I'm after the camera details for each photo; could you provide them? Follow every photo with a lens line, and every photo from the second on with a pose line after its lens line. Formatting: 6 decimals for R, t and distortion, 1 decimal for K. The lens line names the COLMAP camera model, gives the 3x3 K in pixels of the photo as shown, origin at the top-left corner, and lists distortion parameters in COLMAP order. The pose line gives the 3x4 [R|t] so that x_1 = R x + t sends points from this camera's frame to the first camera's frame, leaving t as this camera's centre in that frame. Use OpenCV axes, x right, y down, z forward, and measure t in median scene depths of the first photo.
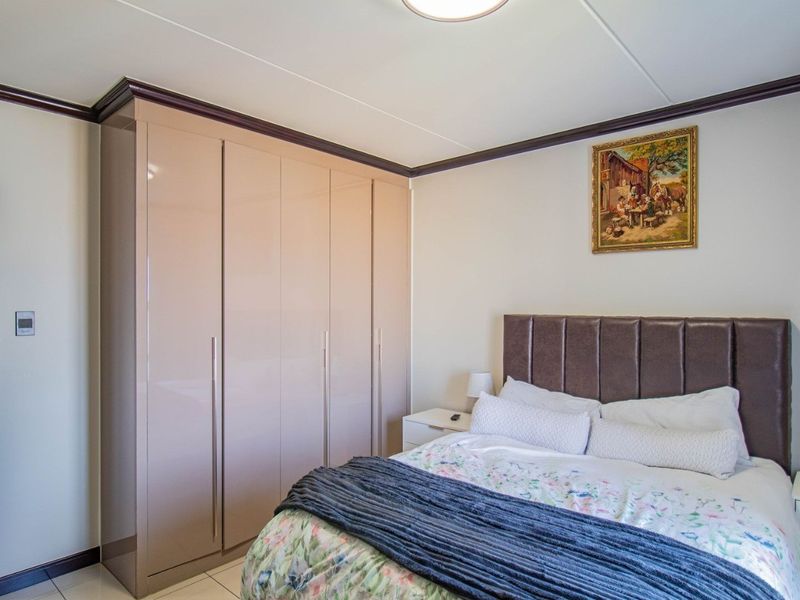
lens RADIAL K [[500.9, 0, 397.7], [0, 500.9, 300.5], [0, 0, 1]] dist [0.002813, 0.000831]
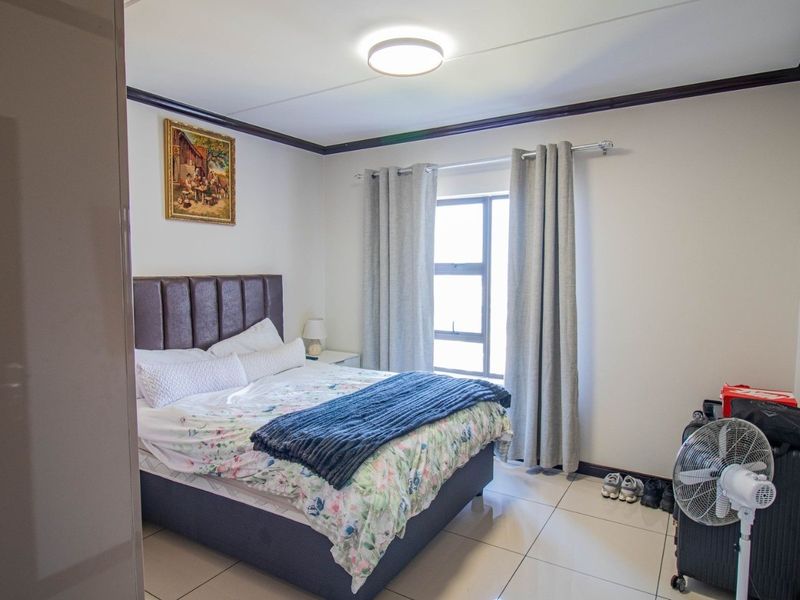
lens RADIAL K [[500.9, 0, 397.7], [0, 500.9, 300.5], [0, 0, 1]] dist [0.002813, 0.000831]
pose [[-0.178411, -0.068093, 0.981597, -0.842513], [-0.005414, 0.997655, 0.068223, 0.006079], [-0.983941, 0.006857, -0.178361, 0.757254]]
